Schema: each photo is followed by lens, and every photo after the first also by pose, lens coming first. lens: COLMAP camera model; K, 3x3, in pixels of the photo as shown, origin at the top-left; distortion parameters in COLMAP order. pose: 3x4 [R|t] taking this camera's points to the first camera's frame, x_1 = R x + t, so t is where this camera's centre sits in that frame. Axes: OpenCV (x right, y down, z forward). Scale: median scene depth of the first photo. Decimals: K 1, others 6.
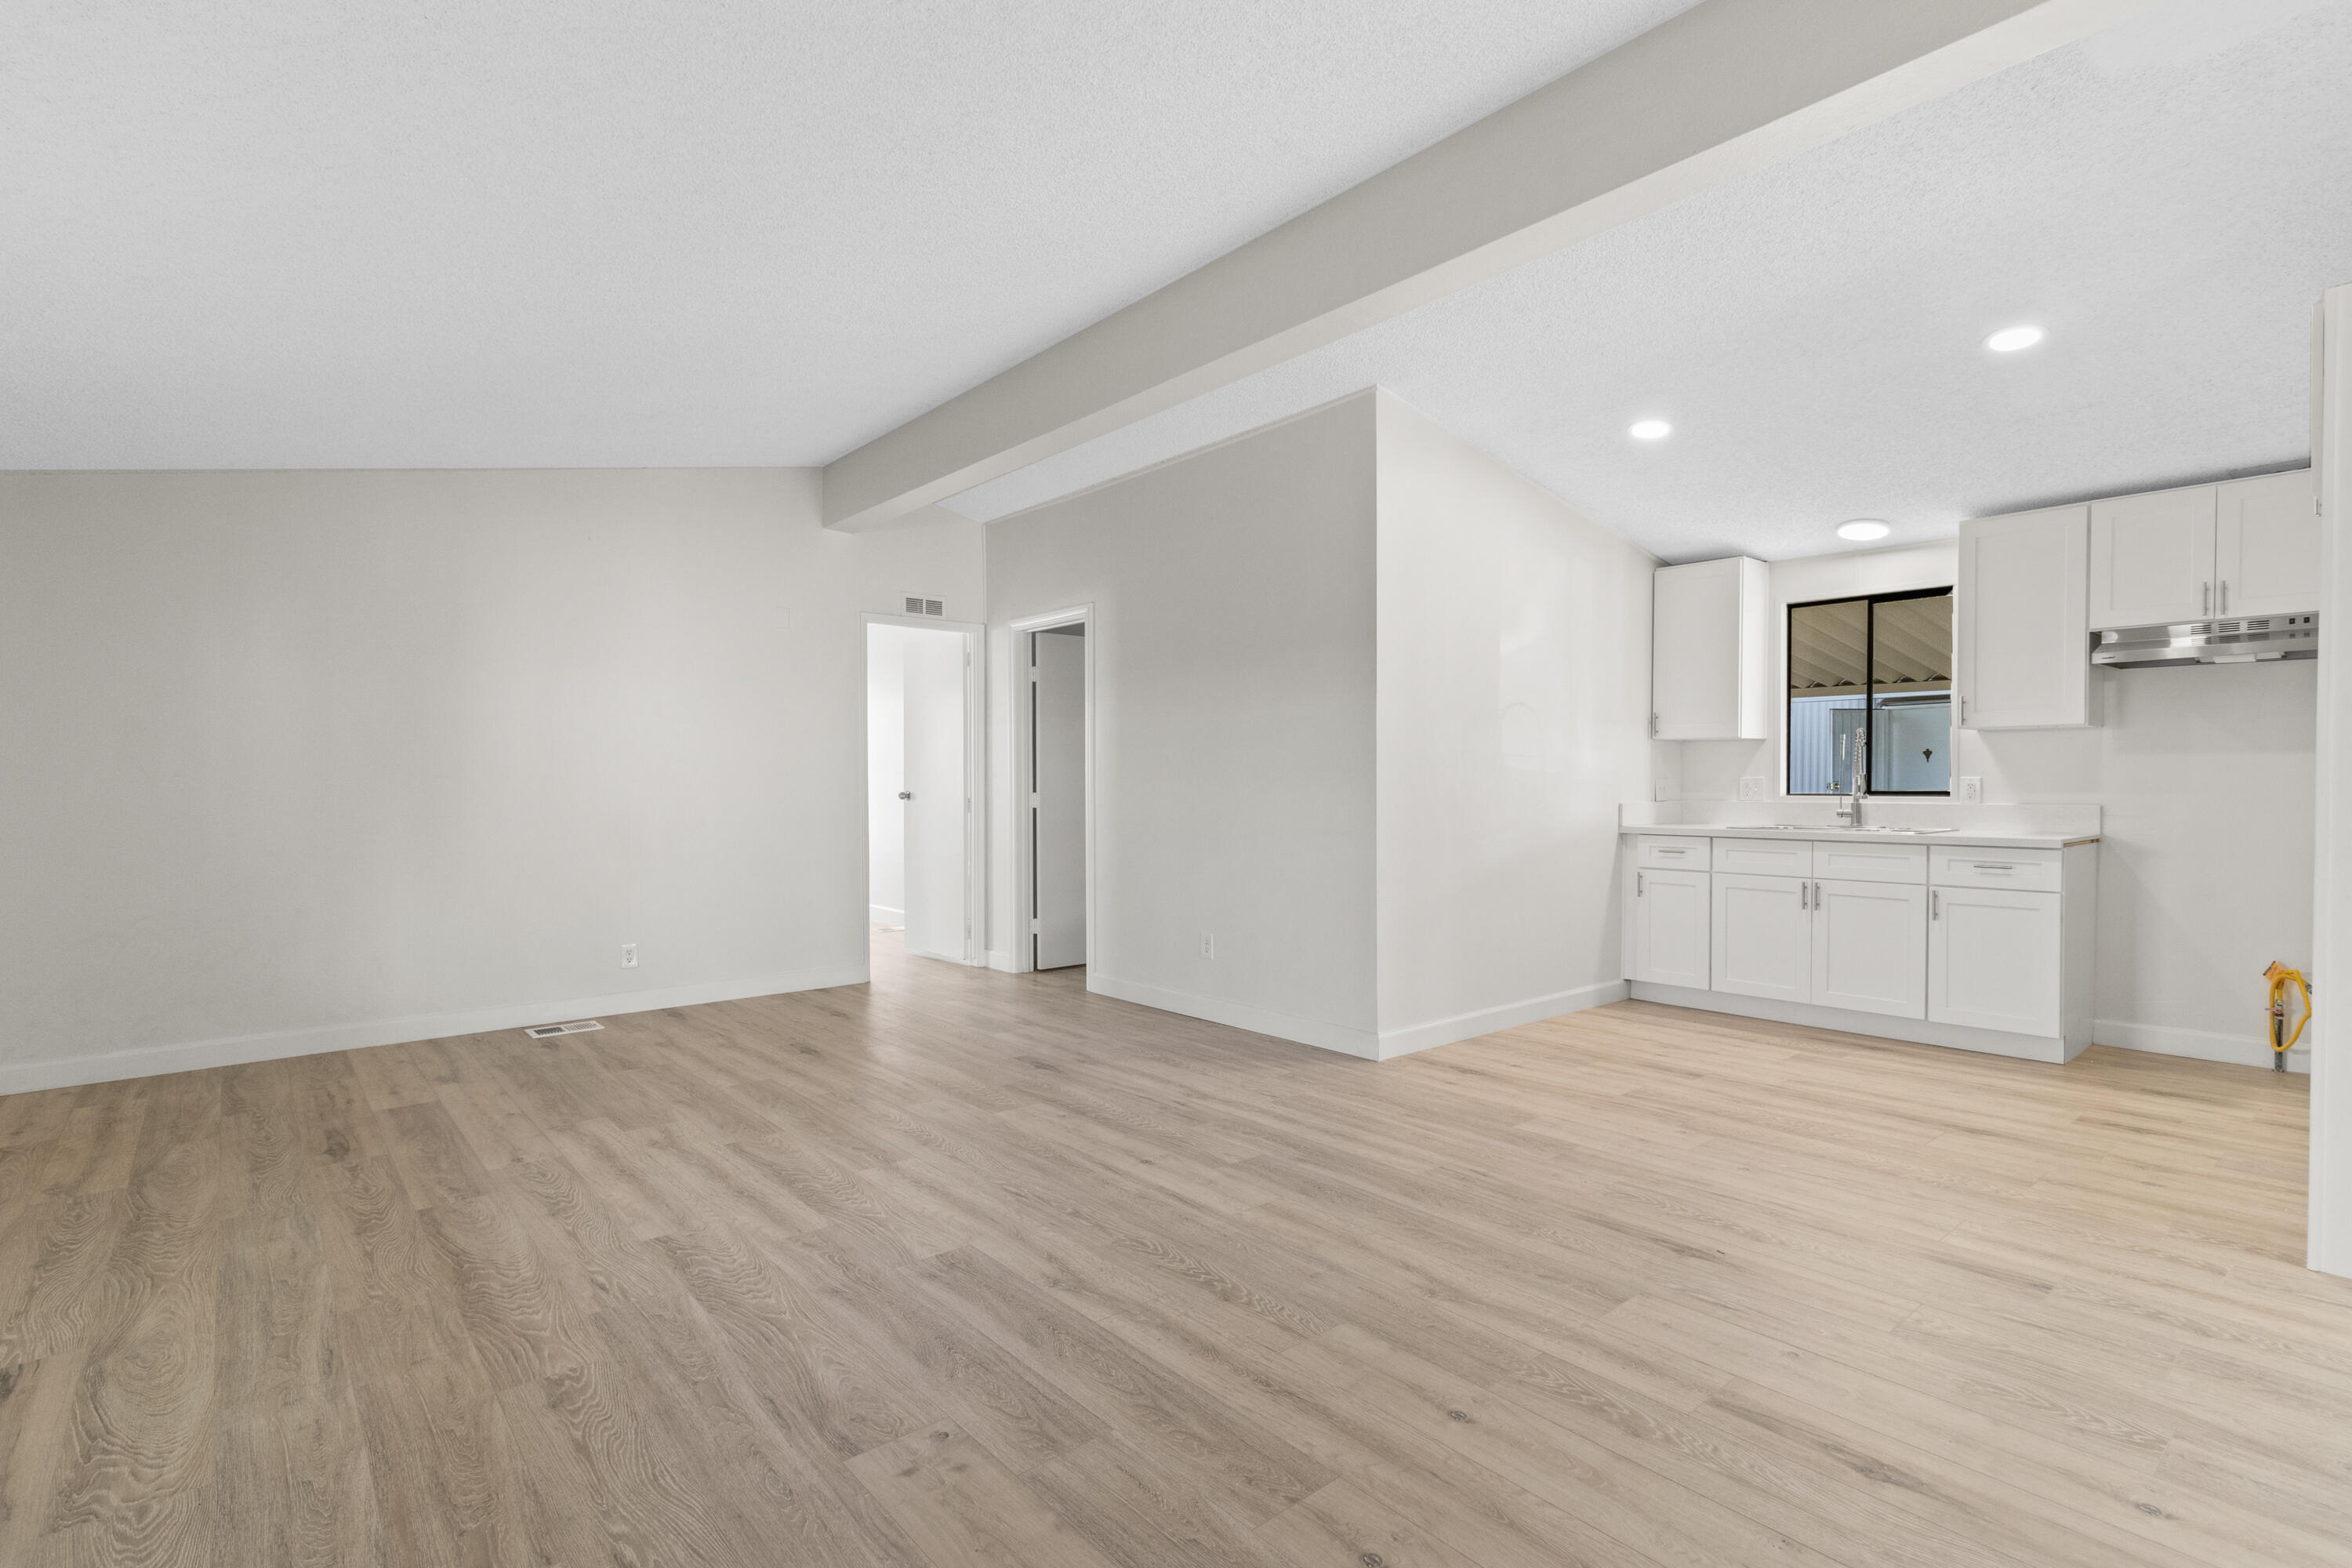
lens RADIAL K [[1115.4, 0, 1175.2], [0, 1115.4, 794.4], [0, 0, 1]] dist [0.000964, -0.000198]
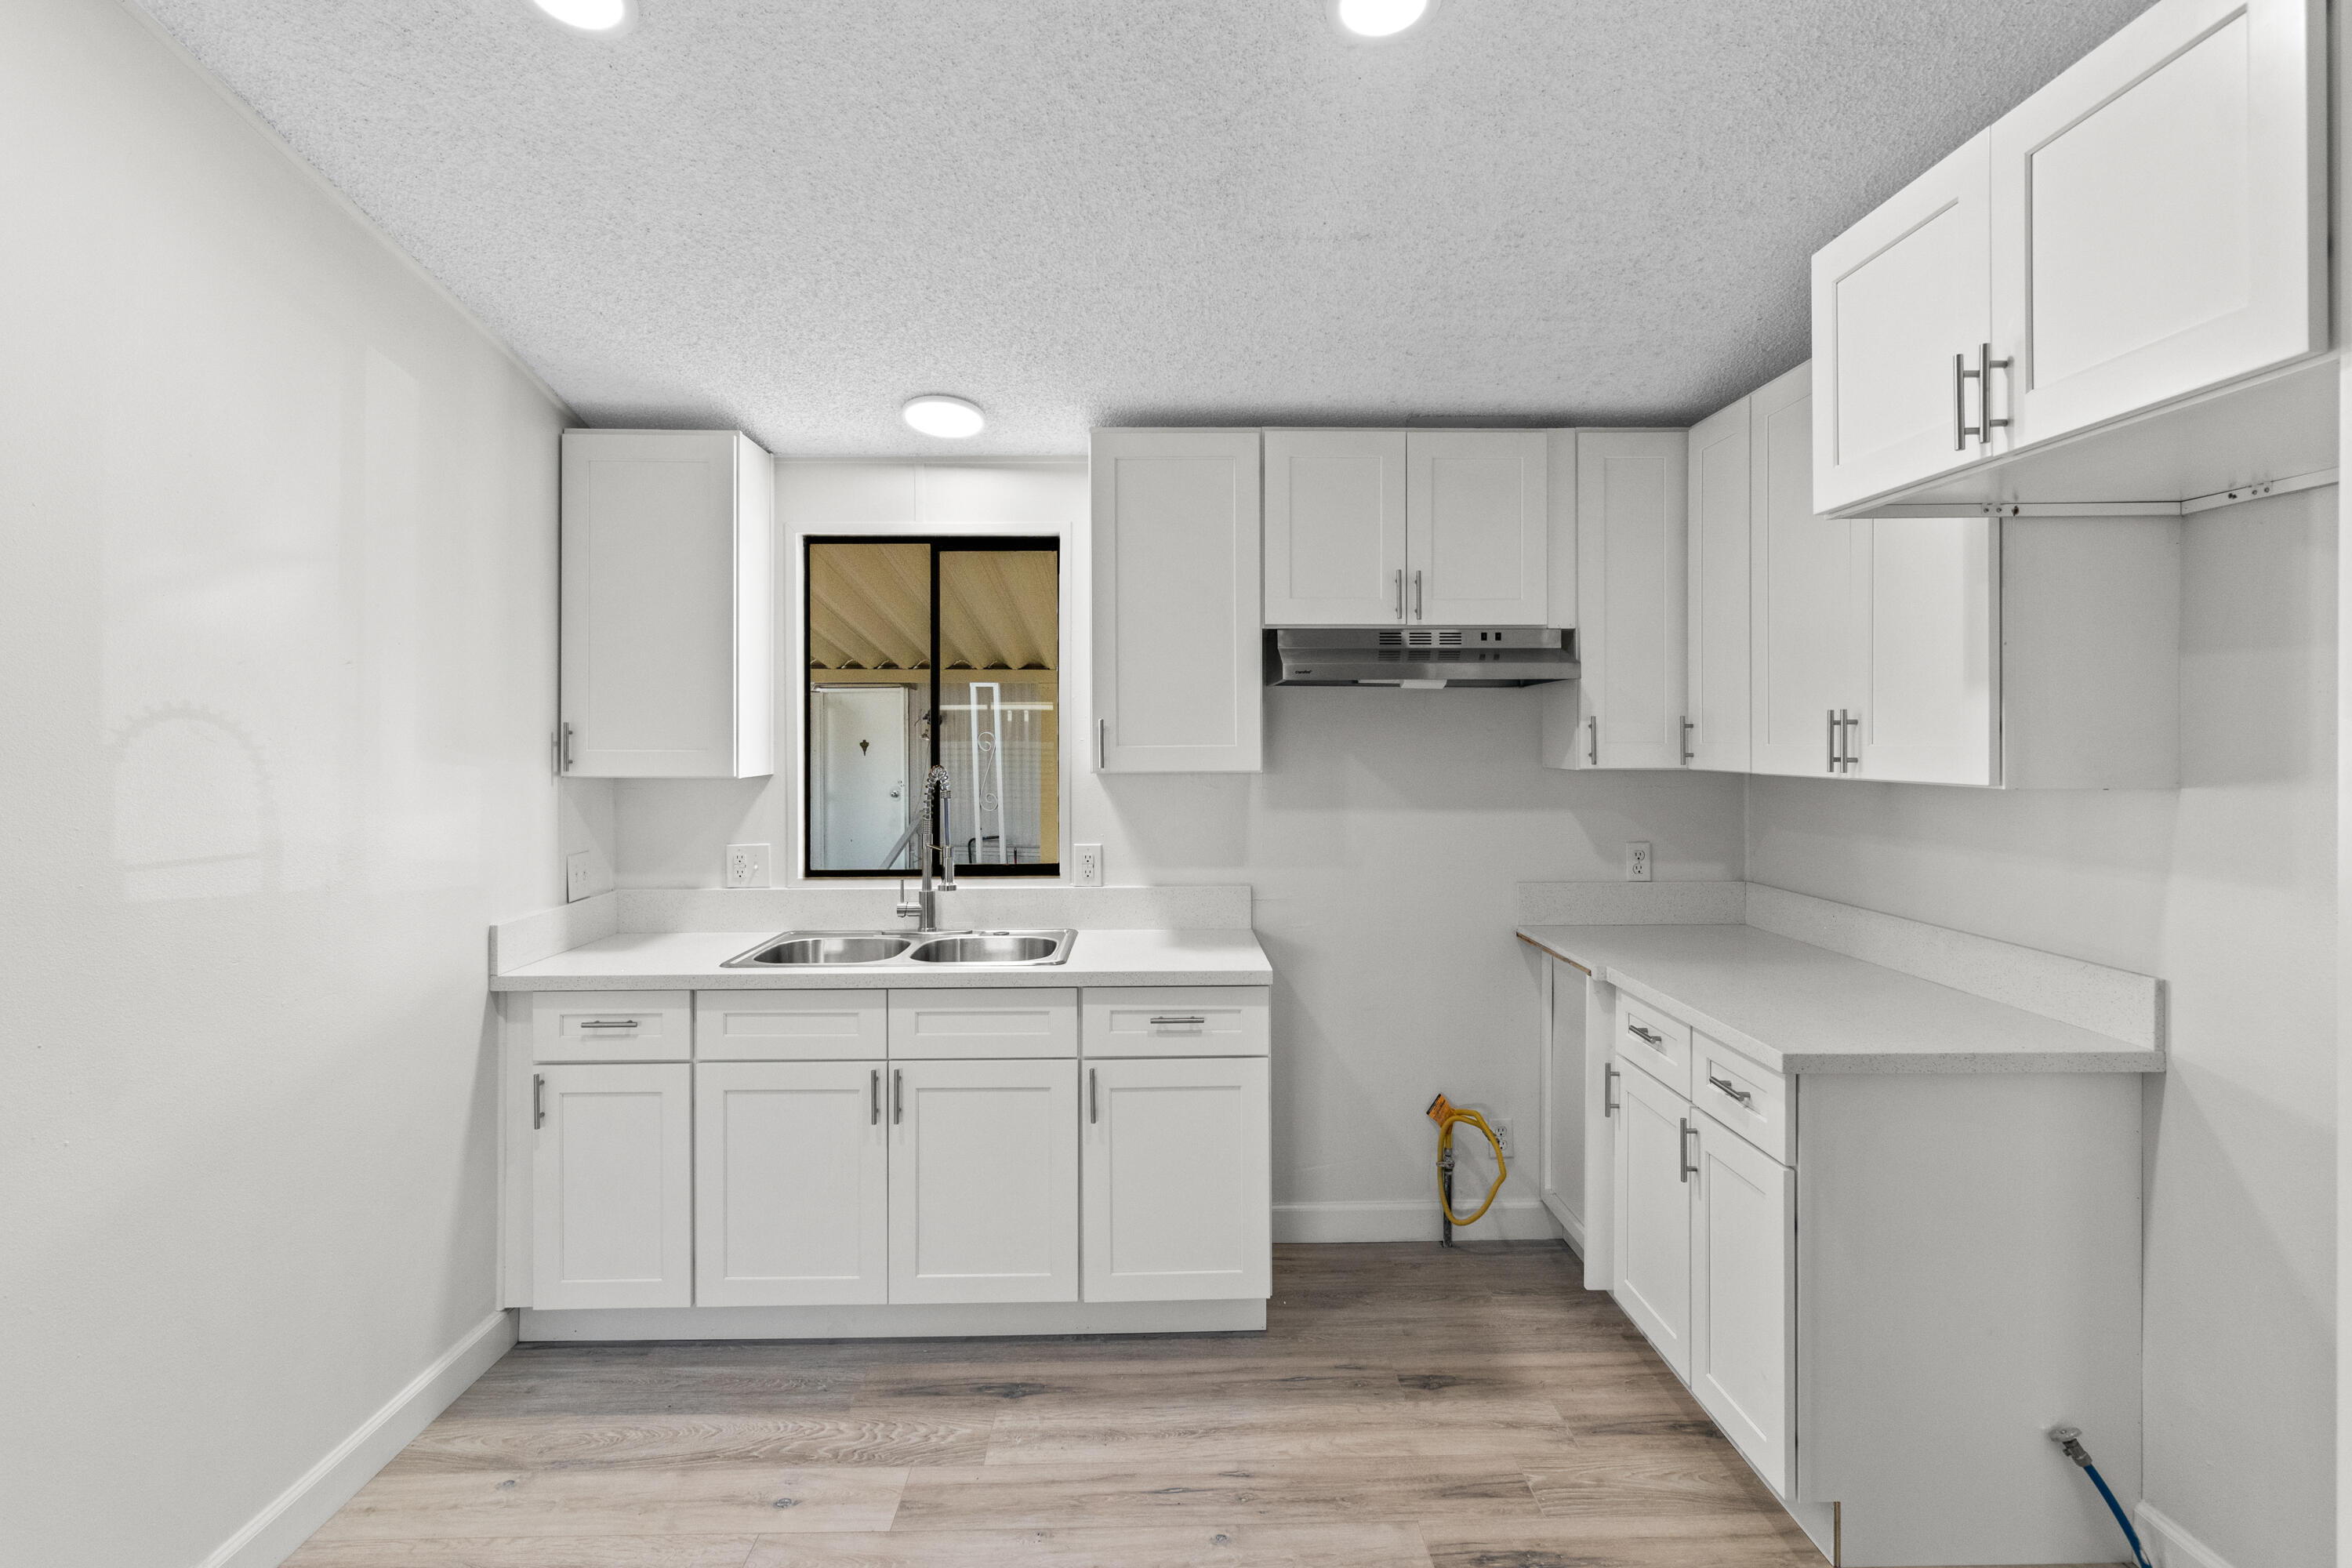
lens RADIAL K [[1231.7, 0, 1179.5], [0, 1231.7, 743.6], [0, 0, 1]] dist [0.002485, -0.000309]
pose [[0.625419, -0.000881, 0.780288, 0.231405], [0.012239, 0.999887, -0.008681, -0.073424], [-0.780193, 0.014979, 0.625360, 0.592001]]
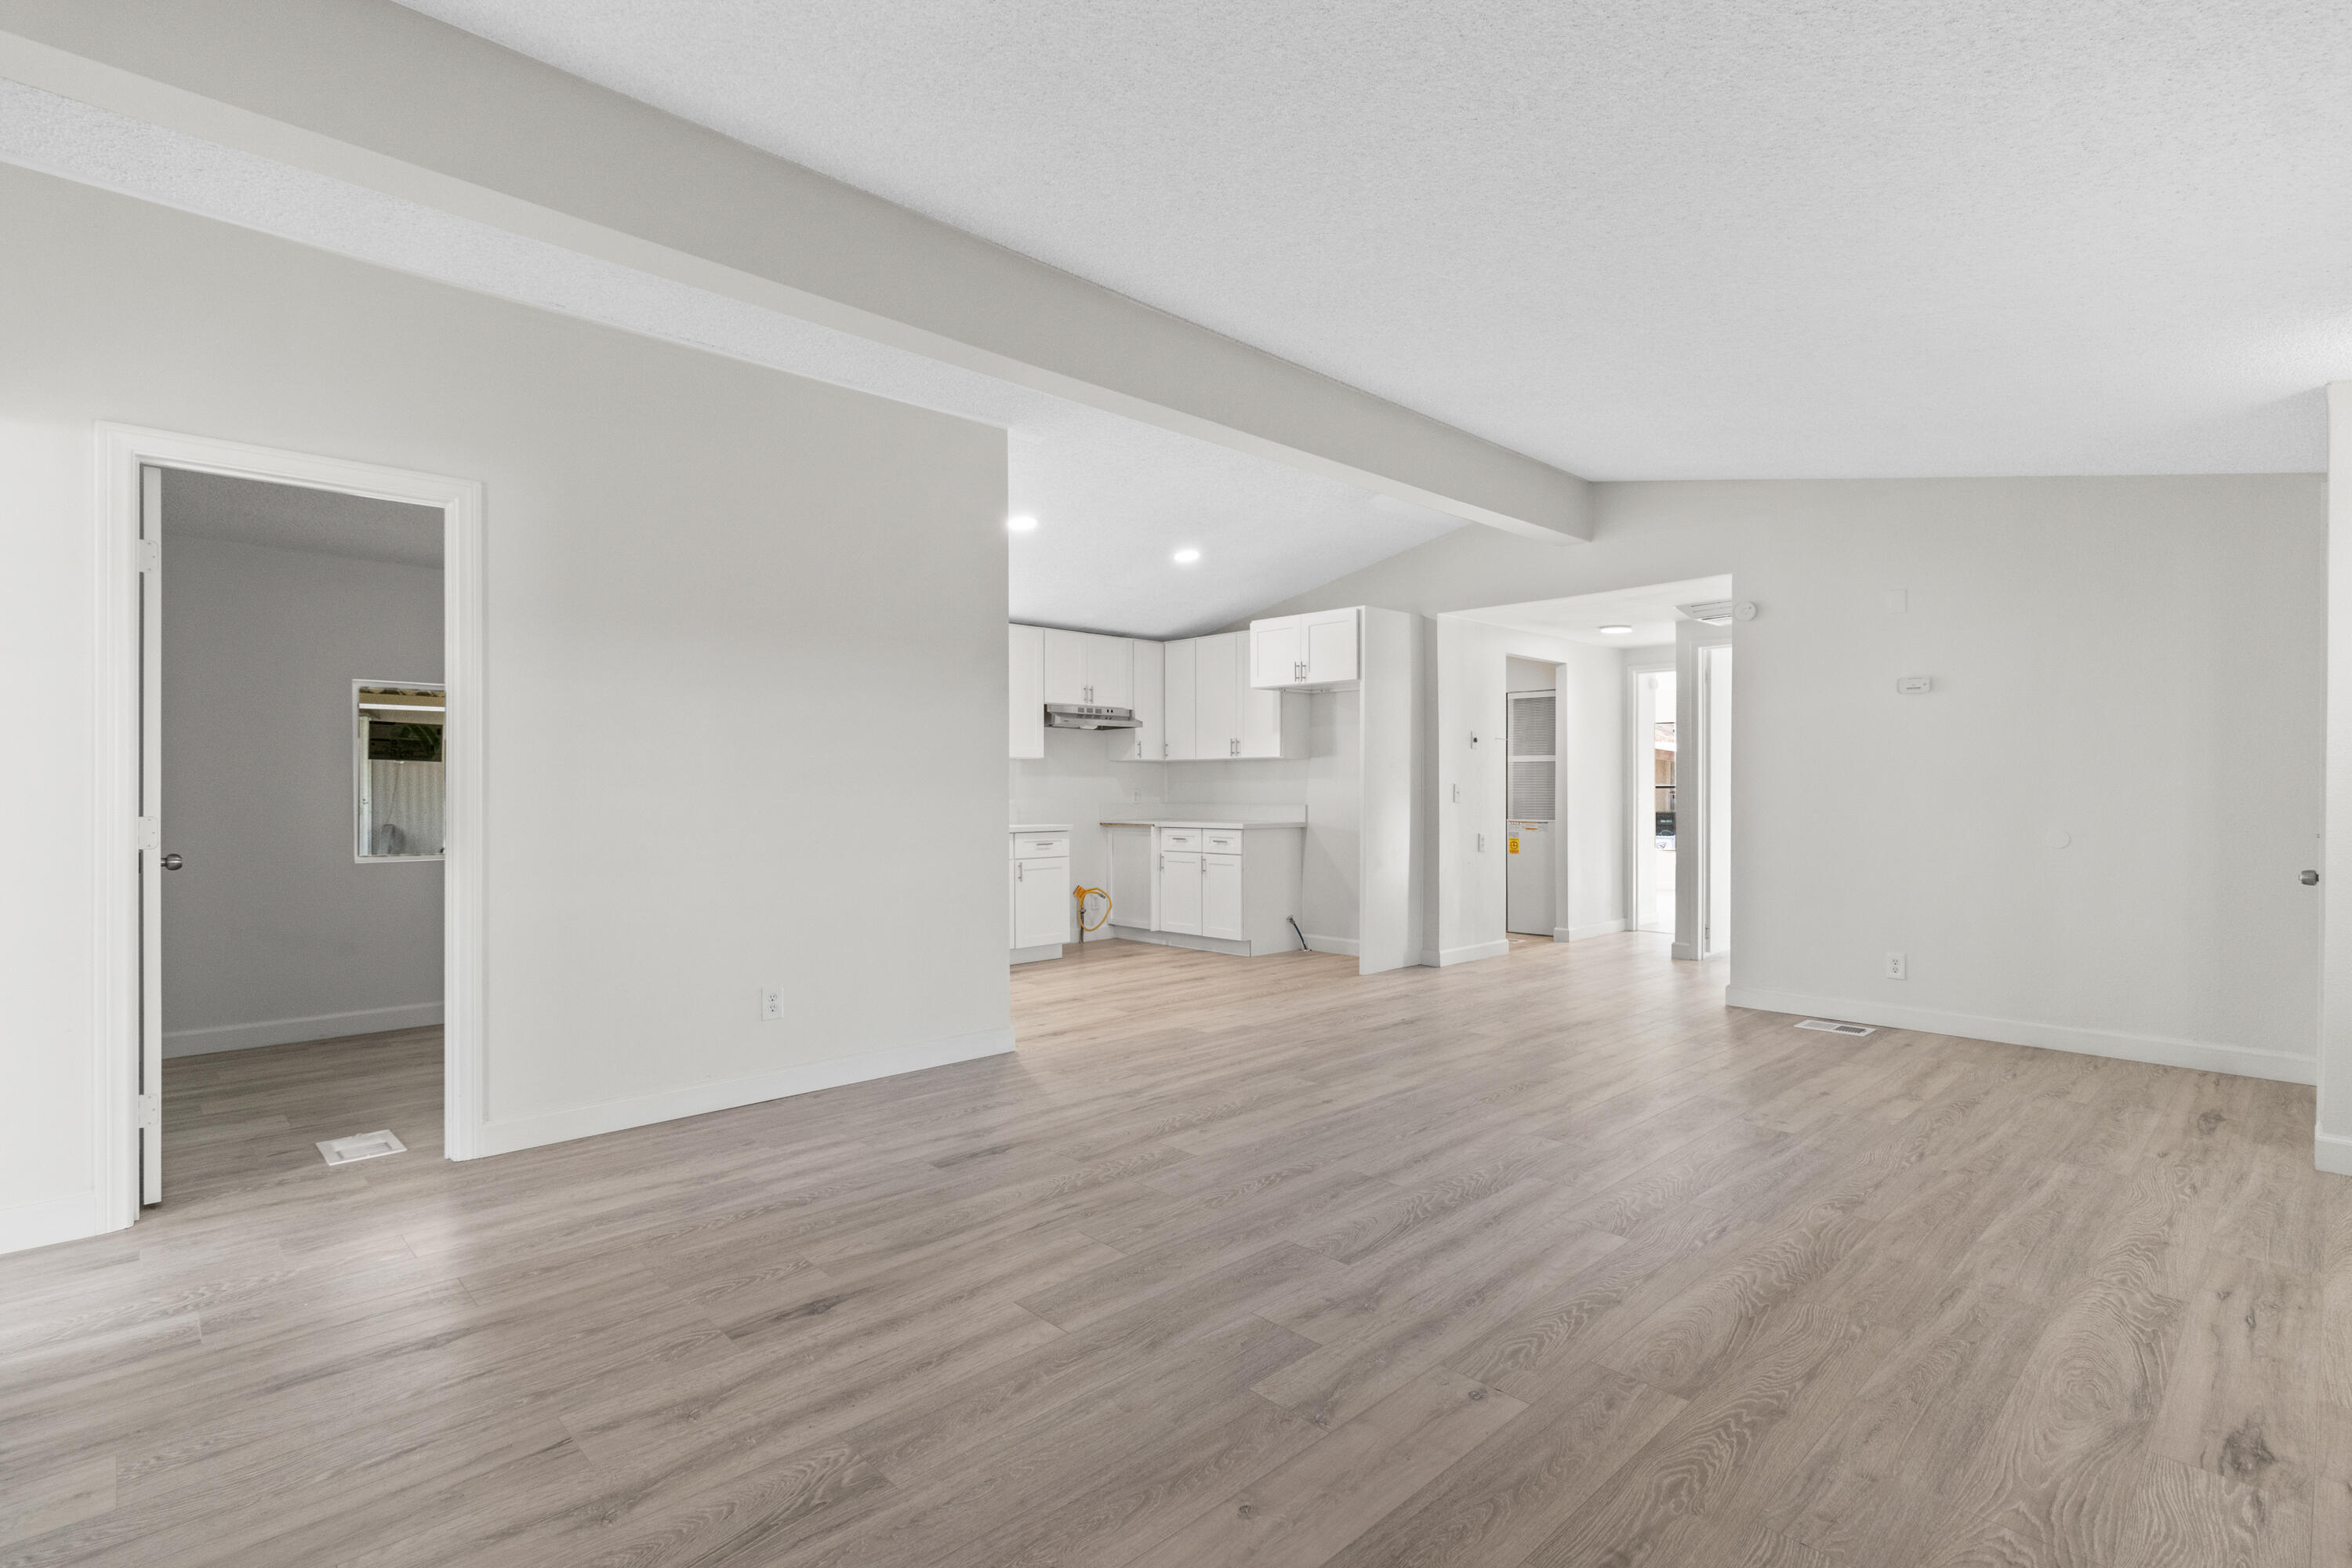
lens RADIAL K [[1115.4, 0, 1175.2], [0, 1115.4, 794.4], [0, 0, 1]] dist [0.000964, -0.000198]
pose [[-0.056119, -0.001442, 0.998423, -0.897965], [0.017727, 0.999840, 0.002441, -0.008113], [-0.998267, 0.017836, -0.056085, 0.896220]]
